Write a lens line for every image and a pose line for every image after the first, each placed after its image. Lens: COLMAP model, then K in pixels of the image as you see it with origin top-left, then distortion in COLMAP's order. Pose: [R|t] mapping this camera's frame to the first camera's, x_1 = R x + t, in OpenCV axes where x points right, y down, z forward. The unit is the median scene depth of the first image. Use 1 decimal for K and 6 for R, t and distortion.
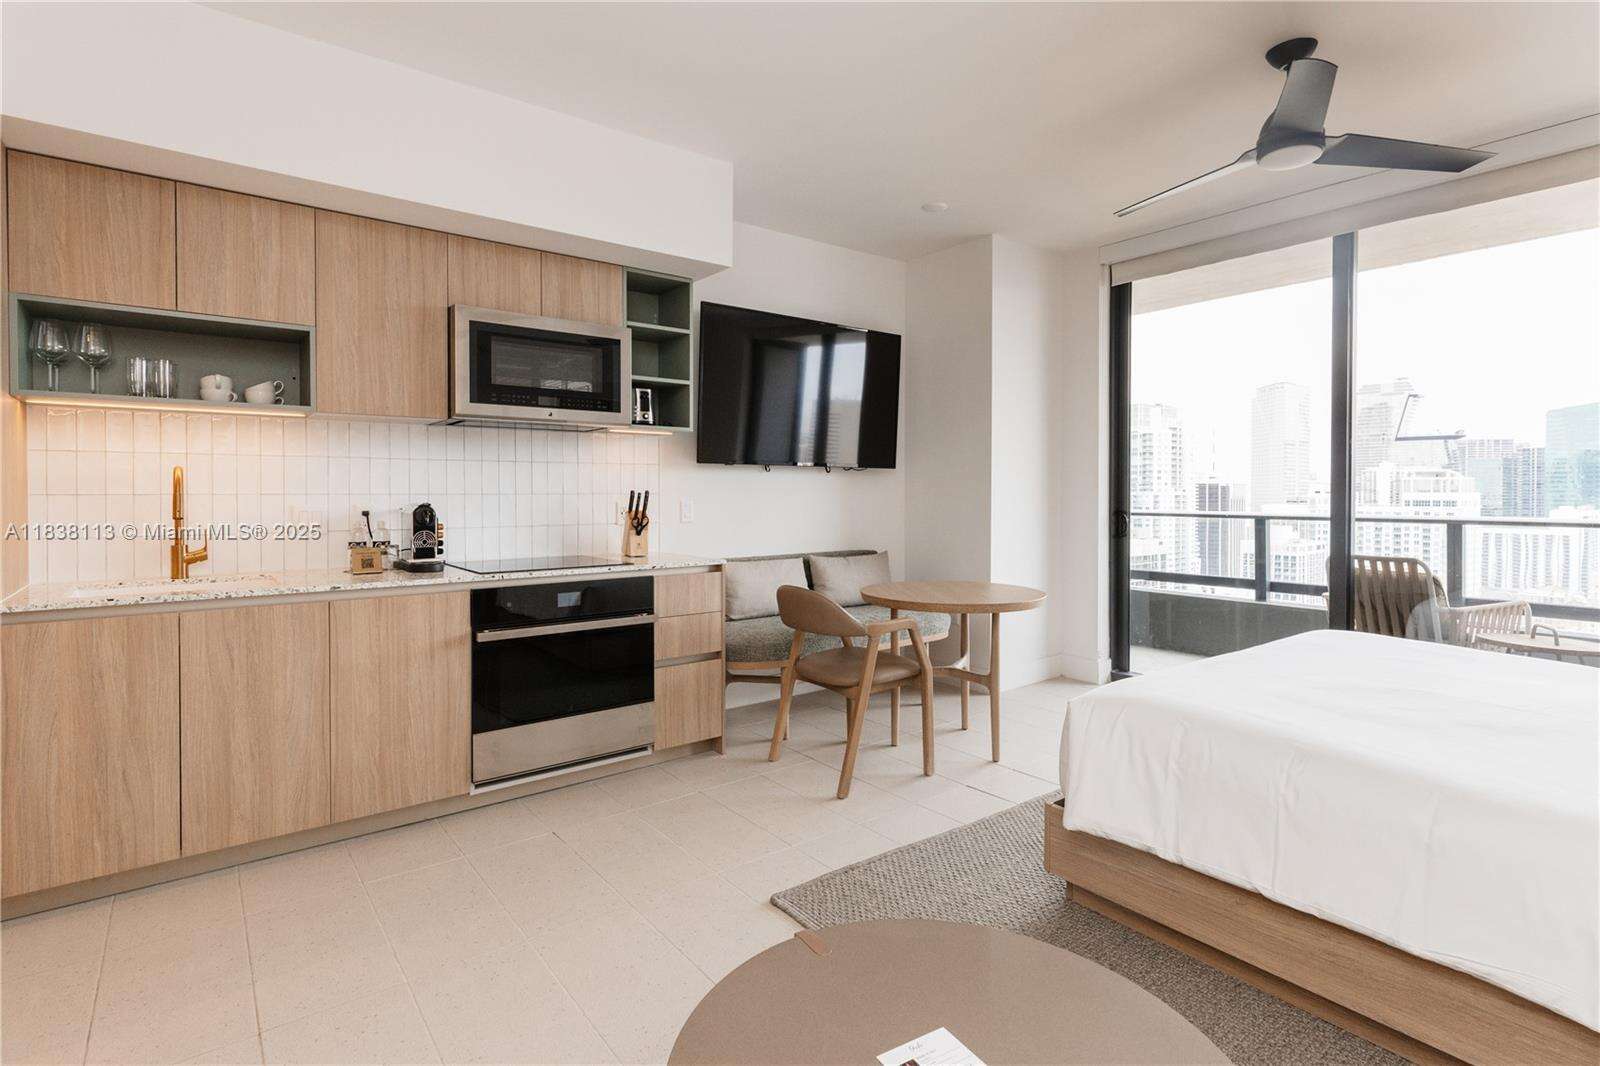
lens RADIAL K [[791.5, 0, 797.9], [0, 791.5, 501.8], [0, 0, 1]] dist [0.002718, 0.000237]
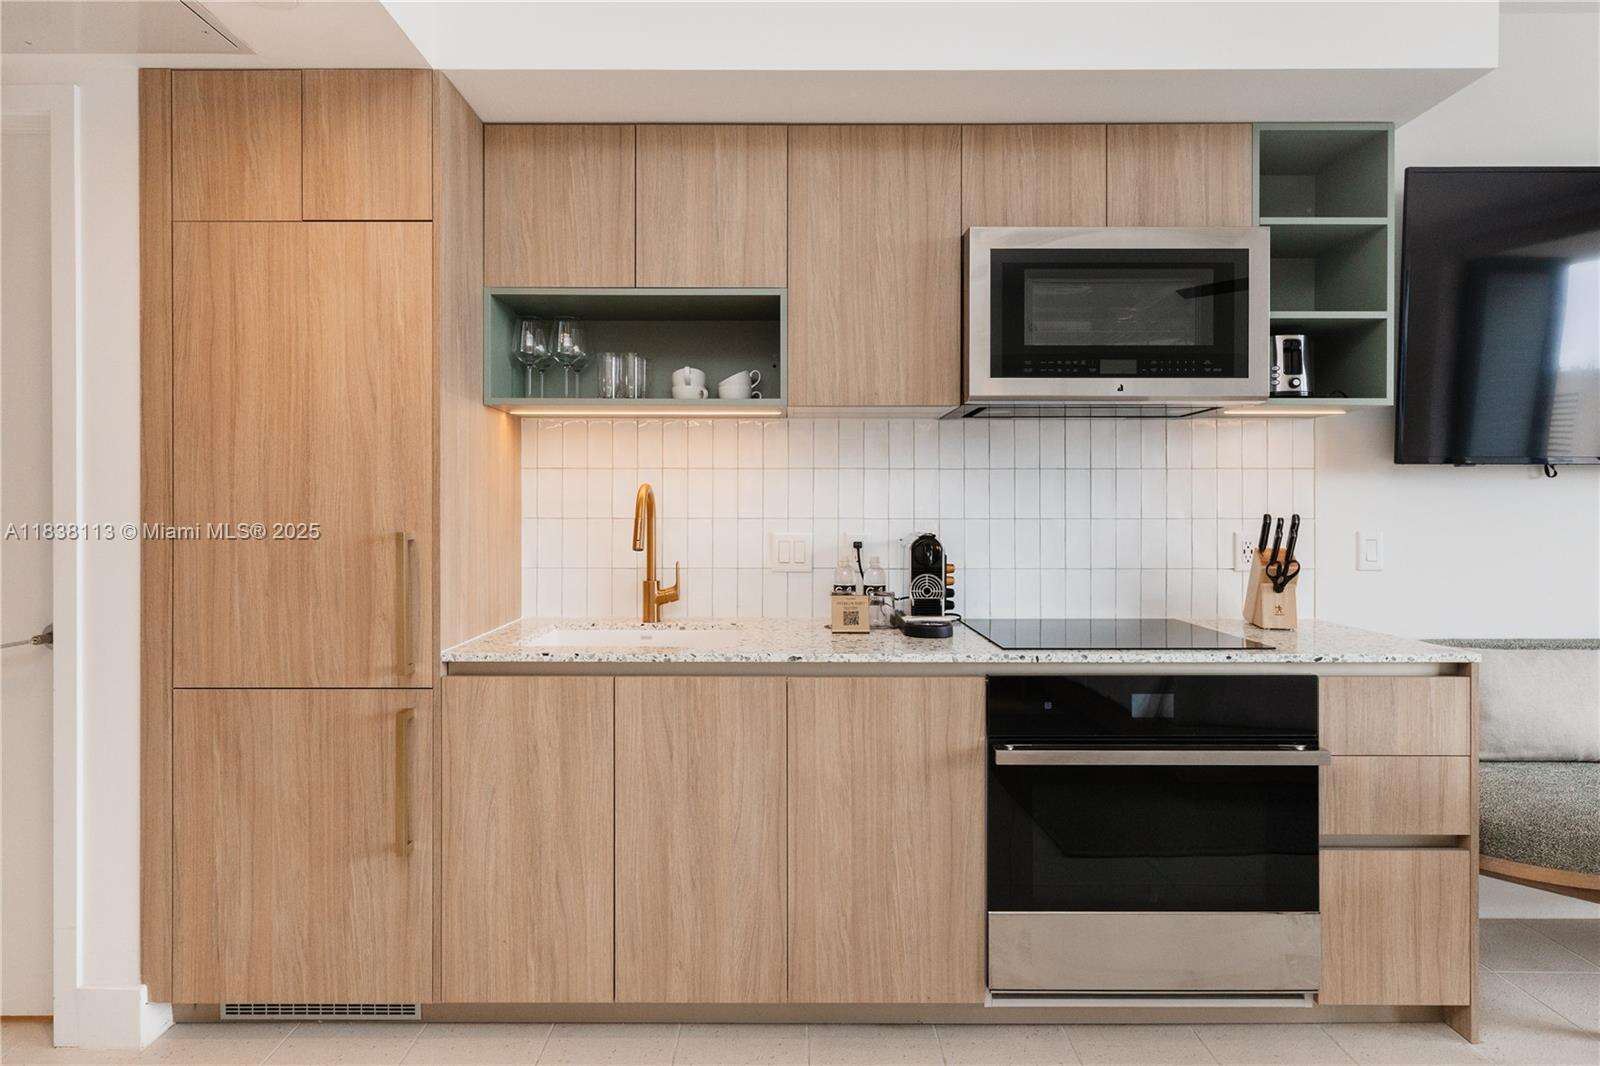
lens RADIAL K [[791.5, 0, 797.9], [0, 791.5, 501.8], [0, 0, 1]] dist [0.002718, 0.000237]
pose [[0.771923, 0.000111, -0.635716, -0.126815], [-0.009887, 0.999881, -0.011830, -0.015539], [0.635639, 0.015417, 0.771832, 0.404665]]
